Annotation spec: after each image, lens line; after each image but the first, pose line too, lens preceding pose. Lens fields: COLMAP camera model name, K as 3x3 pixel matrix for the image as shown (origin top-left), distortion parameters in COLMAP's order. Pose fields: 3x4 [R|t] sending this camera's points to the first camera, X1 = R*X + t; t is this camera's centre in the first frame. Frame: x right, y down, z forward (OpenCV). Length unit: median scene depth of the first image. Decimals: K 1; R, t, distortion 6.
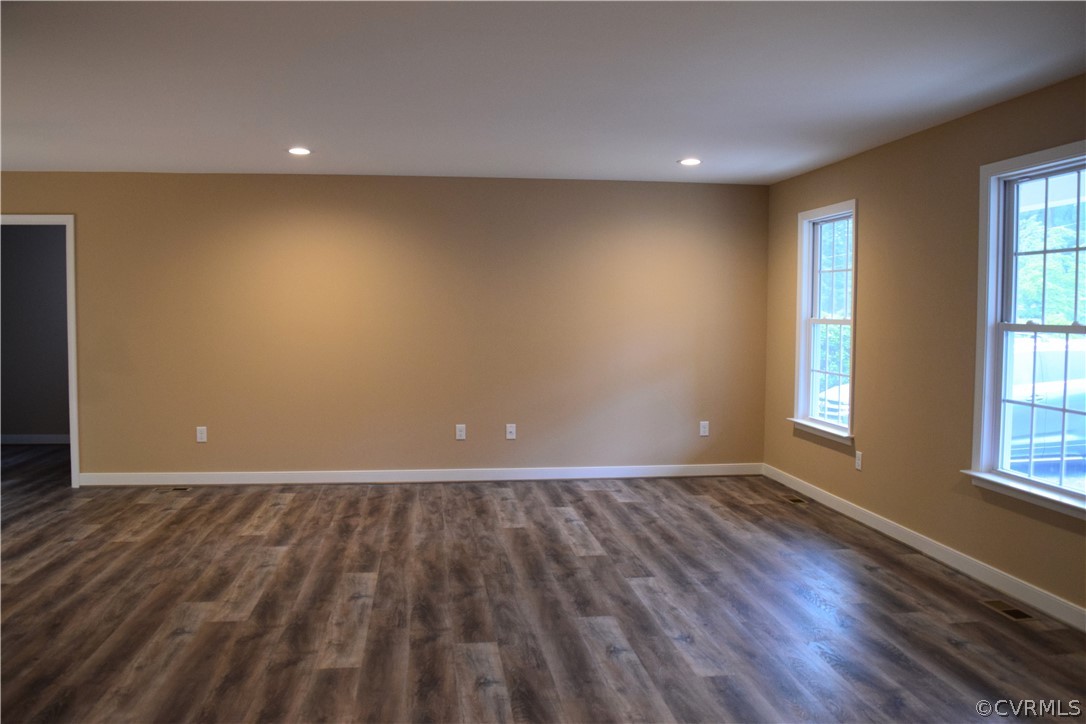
lens RADIAL K [[851.2, 0, 538.0], [0, 851.2, 364.6], [0, 0, 1]] dist [-0.097442, 0.025243]
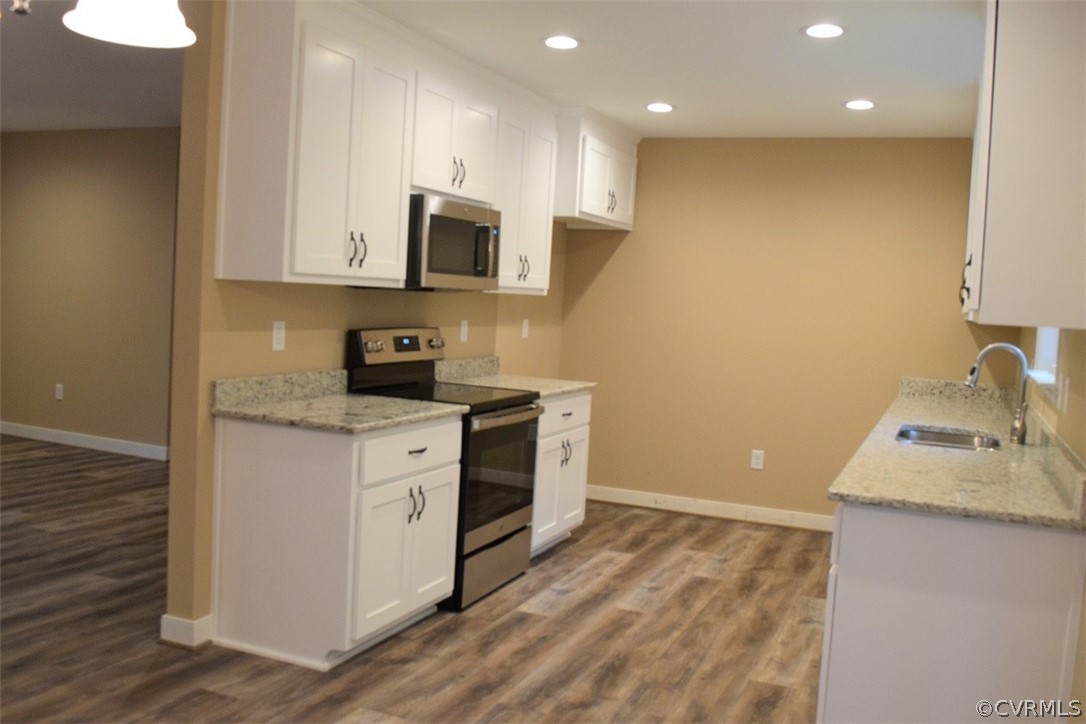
lens RADIAL K [[985.4, 0, 541.1], [0, 985.4, 361.4], [0, 0, 1]] dist [-0.074685, 0.000000]
pose [[-0.860317, -0.086834, 0.502310, -1.243318], [-0.027484, 0.991853, 0.124388, -0.085701], [-0.509018, 0.093208, -0.855694, 1.276864]]
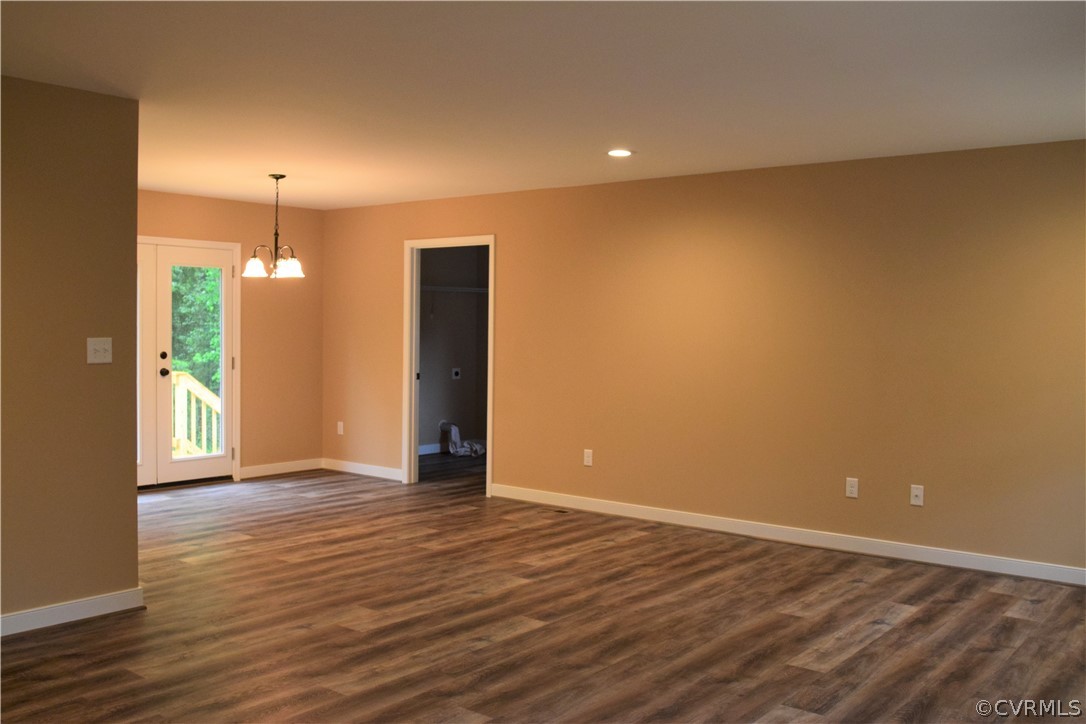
lens RADIAL K [[985.4, 0, 541.3], [0, 985.4, 355.3], [0, 0, 1]] dist [-0.074685, 0.000000]
pose [[0.691227, 0.025944, -0.722172, 0.569705], [-0.054272, 0.998397, -0.016080, -0.018407], [0.720597, 0.050309, 0.691527, 0.282176]]
